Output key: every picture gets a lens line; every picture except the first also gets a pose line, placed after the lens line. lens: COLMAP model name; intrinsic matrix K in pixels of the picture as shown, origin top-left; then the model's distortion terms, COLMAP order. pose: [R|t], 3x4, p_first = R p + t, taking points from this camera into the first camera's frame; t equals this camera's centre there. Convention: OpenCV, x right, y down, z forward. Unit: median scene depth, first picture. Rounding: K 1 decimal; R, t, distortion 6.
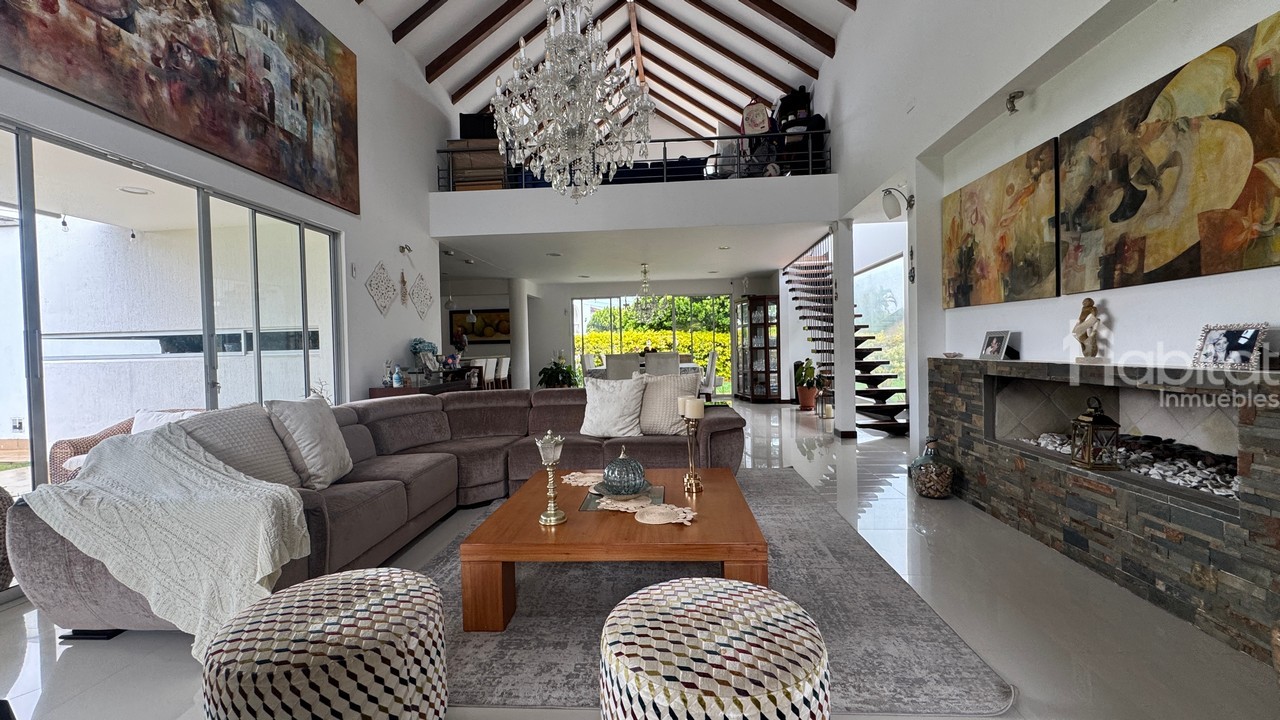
lens RADIAL K [[507.6, 0, 643.6], [0, 507.6, 357.5], [0, 0, 1]] dist [-0.001303, -0.000059]
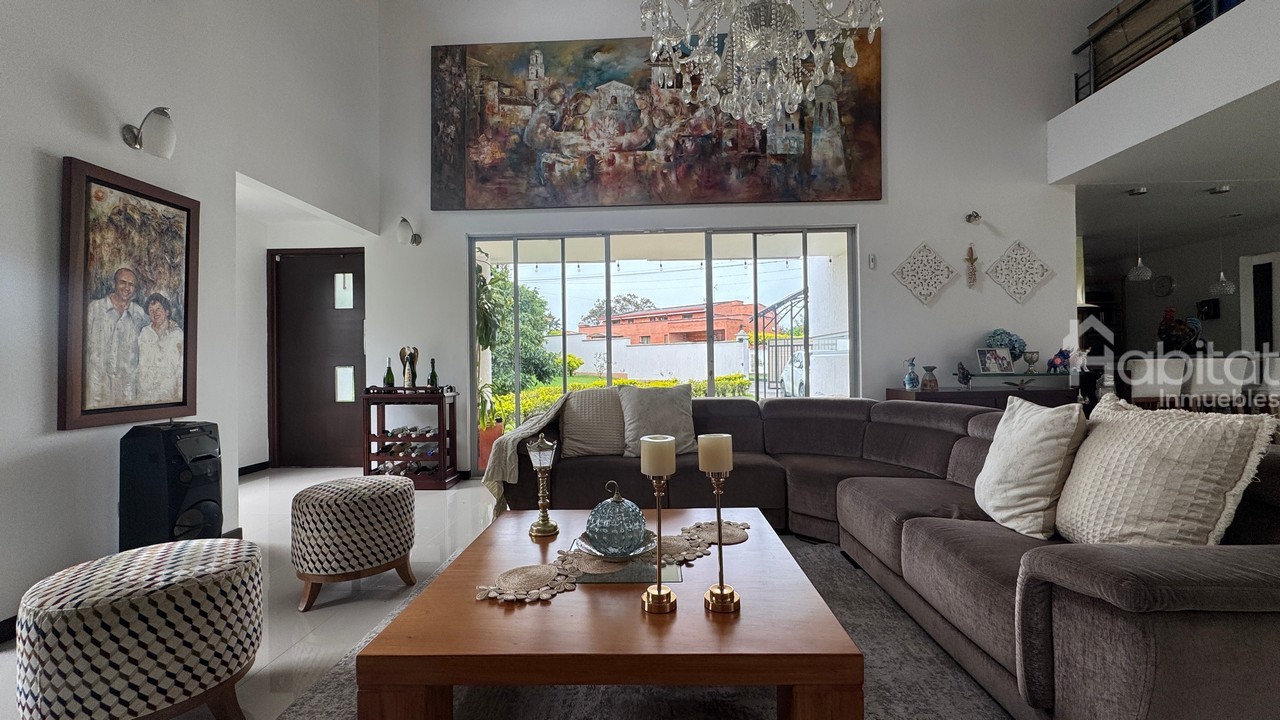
lens RADIAL K [[507.6, 0, 639.9], [0, 507.6, 357.6], [0, 0, 1]] dist [-0.001303, -0.000059]
pose [[0.028901, 0.016510, -0.999446, 0.384729], [-0.006921, 0.999843, 0.016317, -0.006400], [0.999558, 0.006446, 0.029010, 0.583544]]
